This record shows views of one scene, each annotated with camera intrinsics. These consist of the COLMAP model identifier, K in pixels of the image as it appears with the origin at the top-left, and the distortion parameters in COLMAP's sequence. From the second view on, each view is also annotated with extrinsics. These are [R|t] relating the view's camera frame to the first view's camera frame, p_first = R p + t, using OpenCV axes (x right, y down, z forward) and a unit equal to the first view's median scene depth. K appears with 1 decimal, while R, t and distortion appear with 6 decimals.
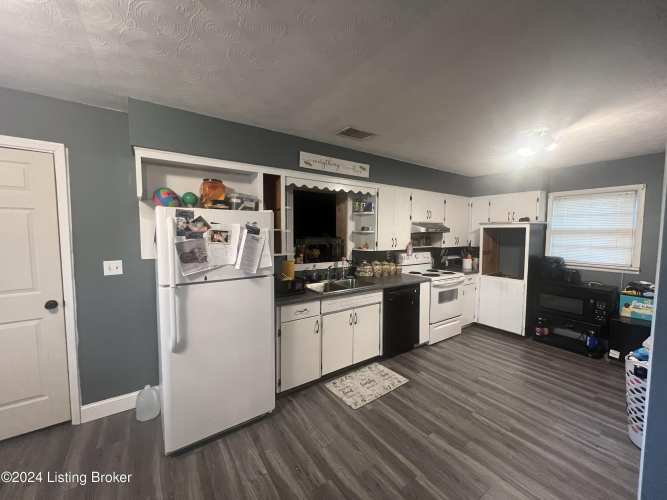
lens RADIAL K [[264.5, 0, 333.8], [0, 264.5, 248.8], [0, 0, 1]] dist [-0.000153, -0.000617]
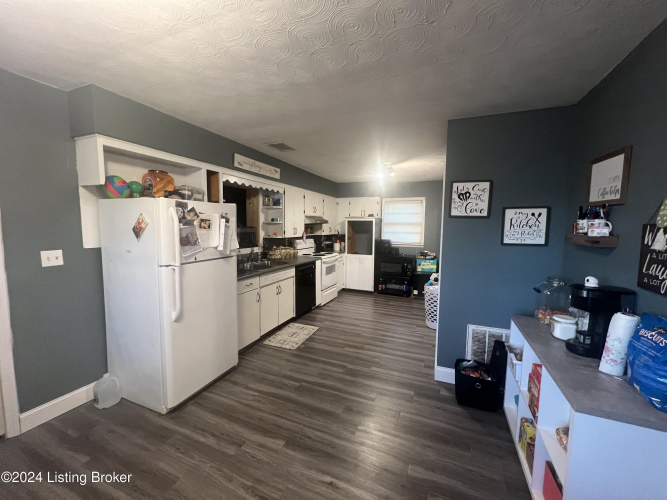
lens RADIAL K [[264.5, 0, 332.3], [0, 264.5, 248.2], [0, 0, 1]] dist [-0.000153, -0.000617]
pose [[0.845885, -0.041862, 0.531720, -0.422577], [0.027281, 0.999006, 0.035253, 0.026798], [-0.532667, -0.015314, 0.846186, -0.251117]]
